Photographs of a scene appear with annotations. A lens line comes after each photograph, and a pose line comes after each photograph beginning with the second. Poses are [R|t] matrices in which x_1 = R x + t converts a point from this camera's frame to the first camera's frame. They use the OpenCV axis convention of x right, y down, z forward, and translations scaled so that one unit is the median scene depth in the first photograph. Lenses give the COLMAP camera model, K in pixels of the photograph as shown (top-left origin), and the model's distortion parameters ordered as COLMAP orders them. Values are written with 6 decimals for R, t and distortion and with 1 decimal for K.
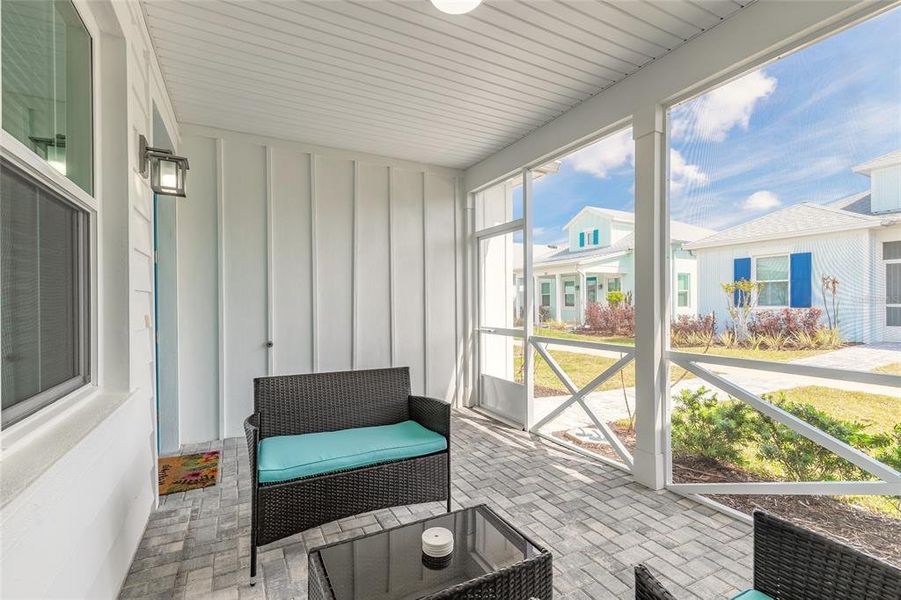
lens RADIAL K [[414.9, 0, 449.0], [0, 414.9, 303.8], [0, 0, 1]] dist [0.000434, -0.000055]
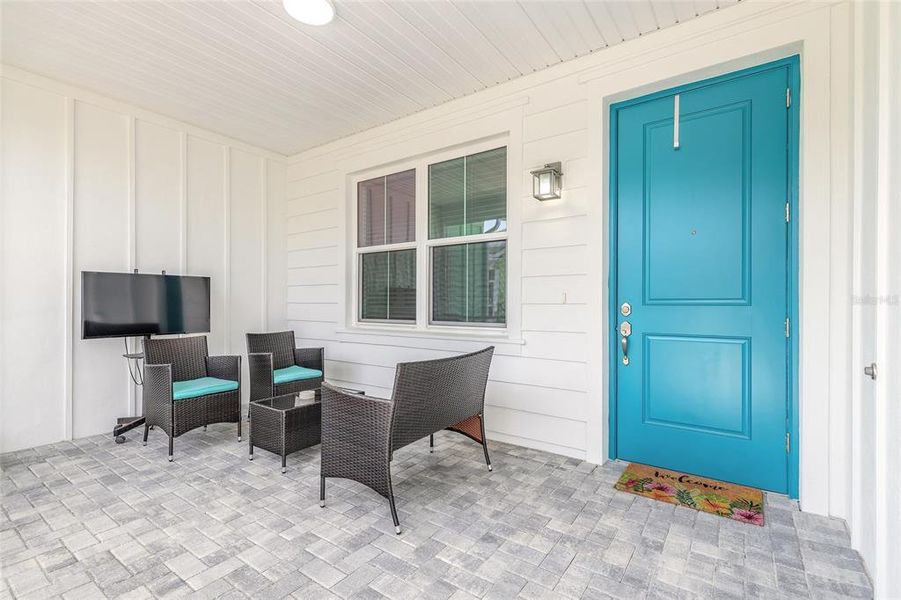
lens RADIAL K [[414.9, 0, 447.1], [0, 414.9, 302.5], [0, 0, 1]] dist [0.000434, -0.000055]
pose [[-0.894200, -0.002575, -0.447660, 0.163838], [-0.002492, 0.999997, -0.000775, 0.052049], [0.447661, 0.000423, -0.894203, 1.832316]]
